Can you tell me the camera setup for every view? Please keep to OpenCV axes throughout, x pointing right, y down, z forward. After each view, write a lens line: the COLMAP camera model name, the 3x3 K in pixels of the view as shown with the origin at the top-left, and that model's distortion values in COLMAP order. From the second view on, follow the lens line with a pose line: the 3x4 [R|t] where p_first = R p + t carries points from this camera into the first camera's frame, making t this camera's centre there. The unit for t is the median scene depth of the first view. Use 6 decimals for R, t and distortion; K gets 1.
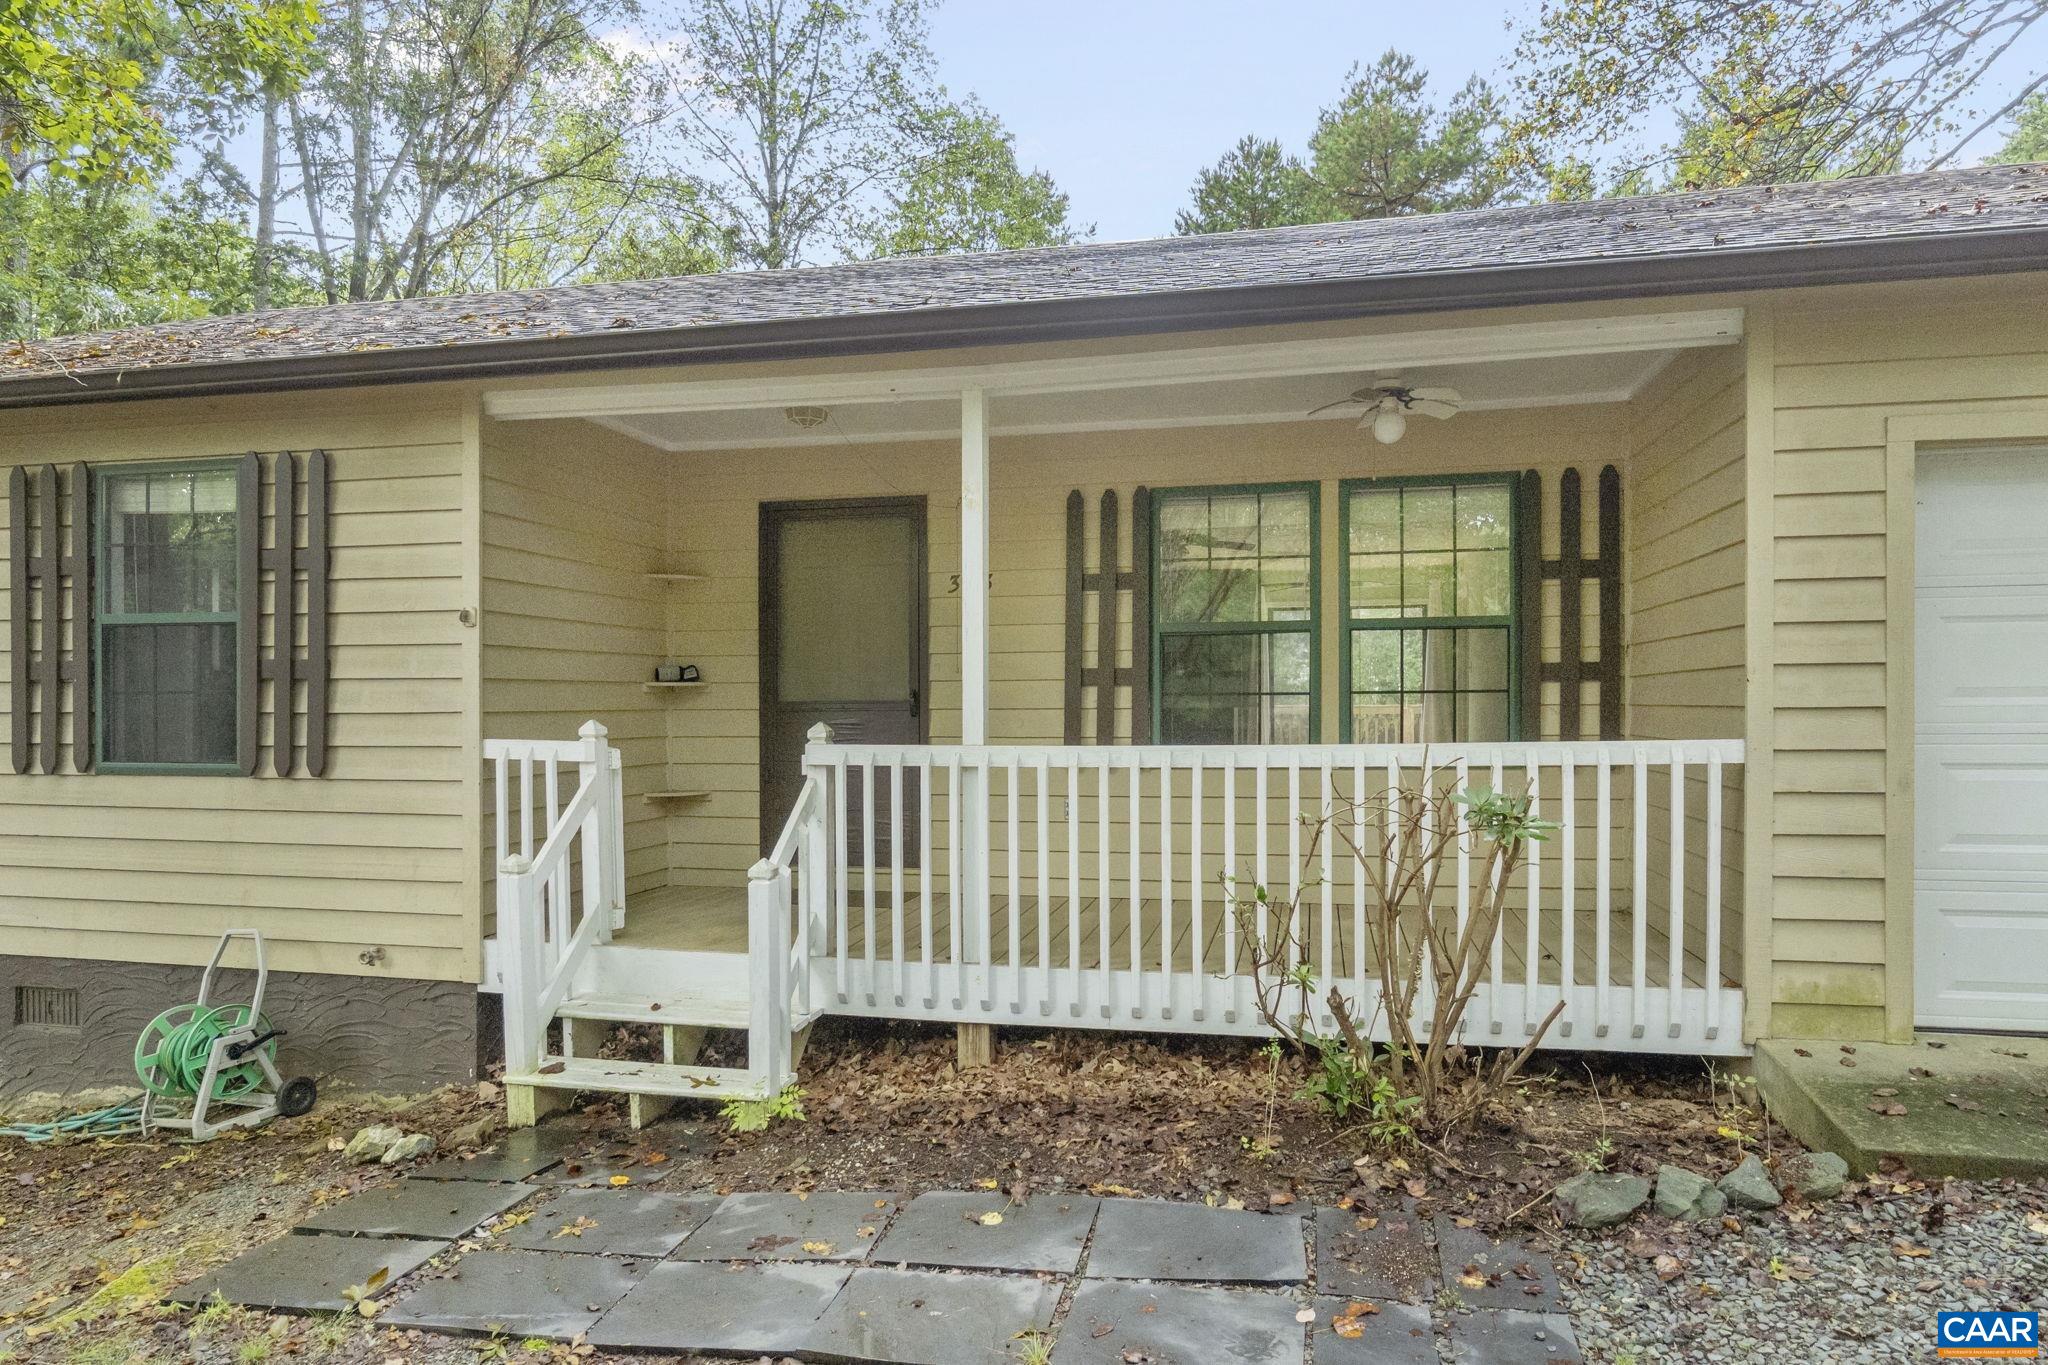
lens RADIAL K [[1452.3, 0, 1024.0], [0, 1452.3, 682.5], [0, 0, 1]] dist [-0.006845, -0.002772]
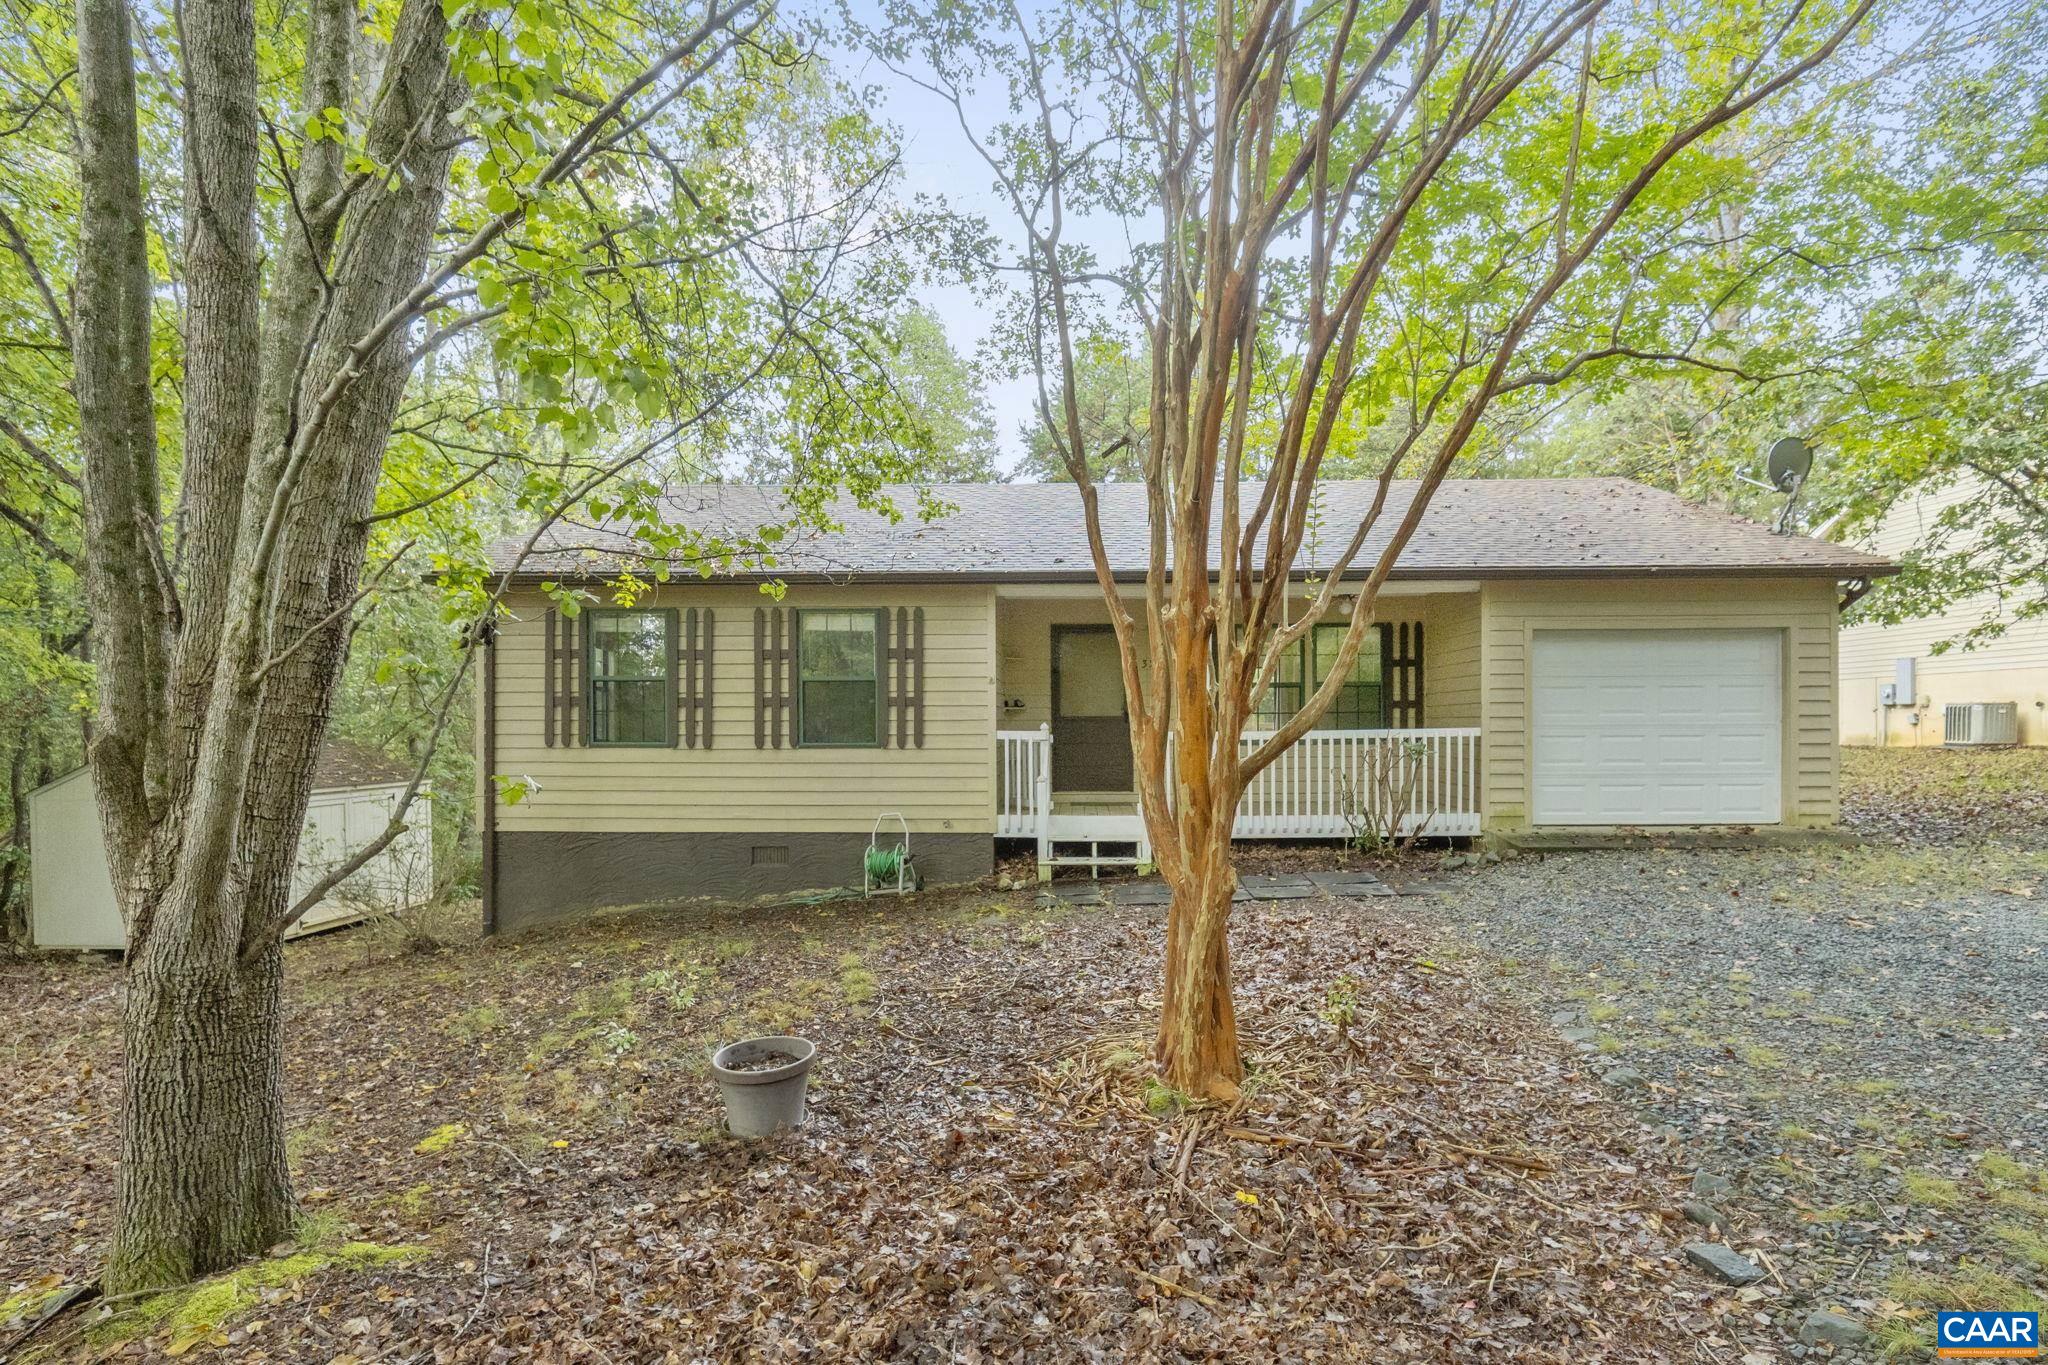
lens RADIAL K [[1452.3, 0, 1024.0], [0, 1452.3, 682.5], [0, 0, 1]] dist [-0.006845, -0.002772]
pose [[0.971622, 0.007572, 0.236419, -0.873164], [-0.003087, 0.999808, -0.019337, 0.005548], [-0.236520, 0.018058, 0.971459, -1.304144]]
